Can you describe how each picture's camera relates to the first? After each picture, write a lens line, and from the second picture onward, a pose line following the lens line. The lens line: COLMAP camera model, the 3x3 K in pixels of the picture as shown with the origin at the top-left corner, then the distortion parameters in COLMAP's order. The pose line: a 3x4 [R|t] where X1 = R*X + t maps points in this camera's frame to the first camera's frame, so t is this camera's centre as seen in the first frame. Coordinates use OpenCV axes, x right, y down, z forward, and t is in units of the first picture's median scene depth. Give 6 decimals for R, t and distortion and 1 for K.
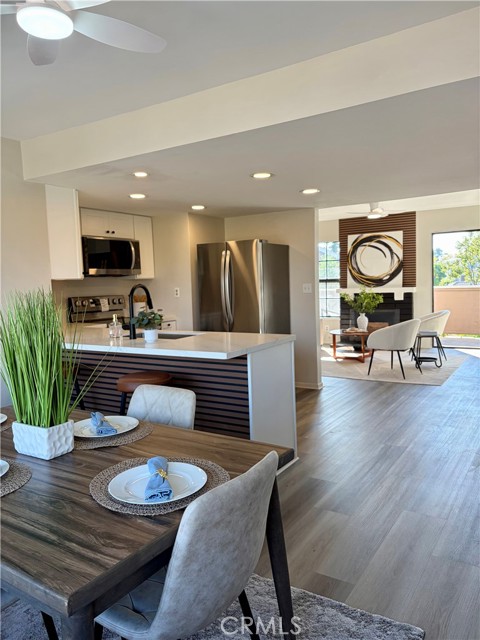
lens RADIAL K [[490.6, 0, 241.1], [0, 490.6, 321.3], [0, 0, 1]] dist [0.040290, -0.028592]
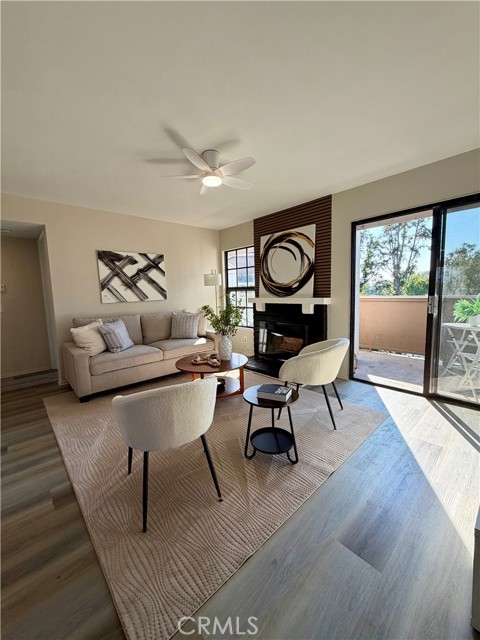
lens RADIAL K [[255.9, 0, 236.8], [0, 255.9, 317.6], [0, 0, 1]] dist [0.007048, 0.000179]
pose [[0.959807, 0.031783, -0.278855, 0.319005], [-0.021955, 0.999025, 0.038297, -0.049380], [0.279800, -0.030635, 0.959569, 0.565483]]
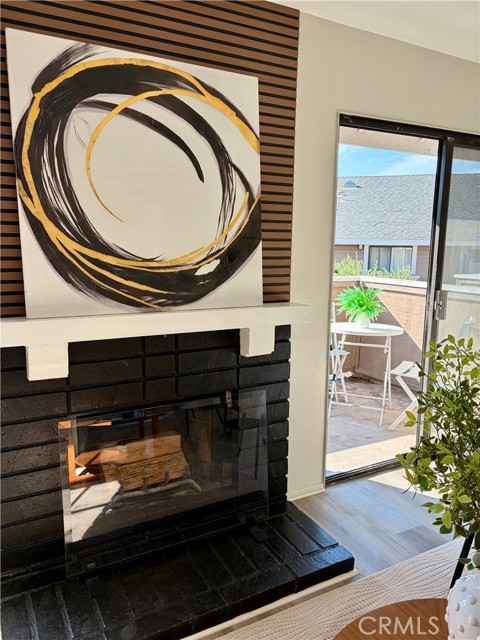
lens RADIAL K [[490.6, 0, 239.7], [0, 490.6, 324.9], [0, 0, 1]] dist [0.040290, -0.028592]
pose [[0.496859, -0.104212, 0.861552, 0.094277], [0.042518, 0.994495, 0.095772, -0.082523], [-0.866789, -0.010954, 0.498554, 0.862648]]
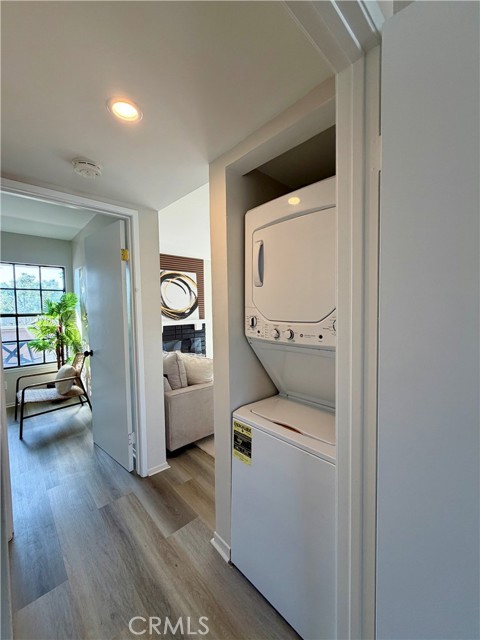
lens RADIAL K [[255.9, 0, 240.0], [0, 255.9, 319.3], [0, 0, 1]] dist [0.007048, 0.000179]
pose [[0.262488, -0.017284, 0.964781, -0.249950], [0.085749, 0.996302, -0.005482, -0.055802], [-0.961118, 0.084168, 0.262999, 0.721693]]
